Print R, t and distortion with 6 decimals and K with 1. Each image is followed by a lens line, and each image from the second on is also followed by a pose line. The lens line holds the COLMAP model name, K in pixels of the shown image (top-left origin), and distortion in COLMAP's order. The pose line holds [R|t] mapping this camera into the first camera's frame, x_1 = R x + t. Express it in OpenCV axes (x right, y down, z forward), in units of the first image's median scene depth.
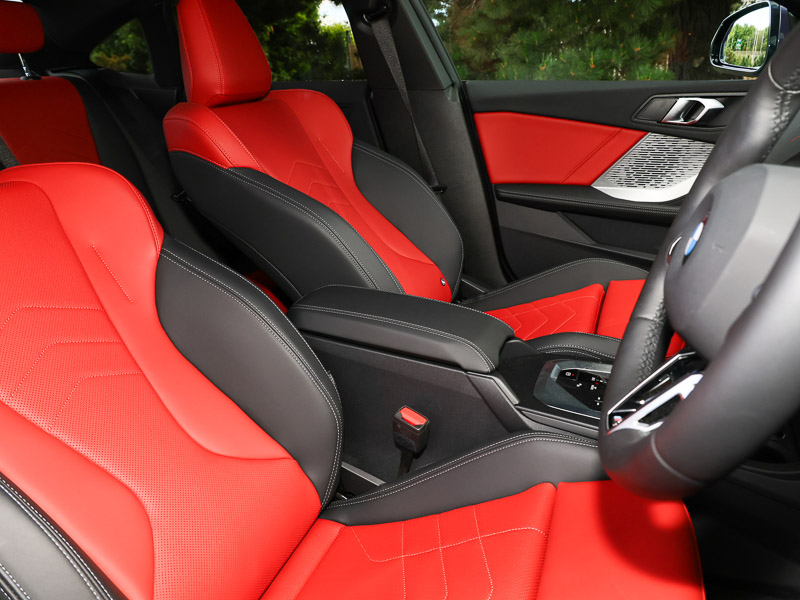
lens RADIAL K [[614.6, 0, 400.0], [0, 614.6, 300.0], [0, 0, 1]] dist [0.003937, 0.004812]
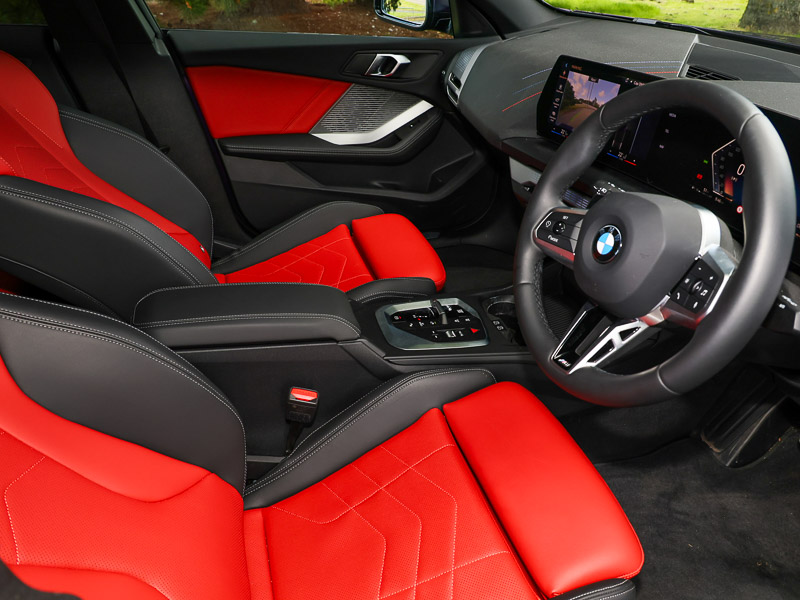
lens RADIAL K [[614.6, 0, 400.0], [0, 614.6, 300.0], [0, 0, 1]] dist [0.003937, 0.004812]
pose [[0.785559, -0.253961, 0.564270, -0.267539], [0.155208, 0.963614, 0.217619, -0.119536], [-0.599005, -0.083374, 0.796393, 0.010202]]
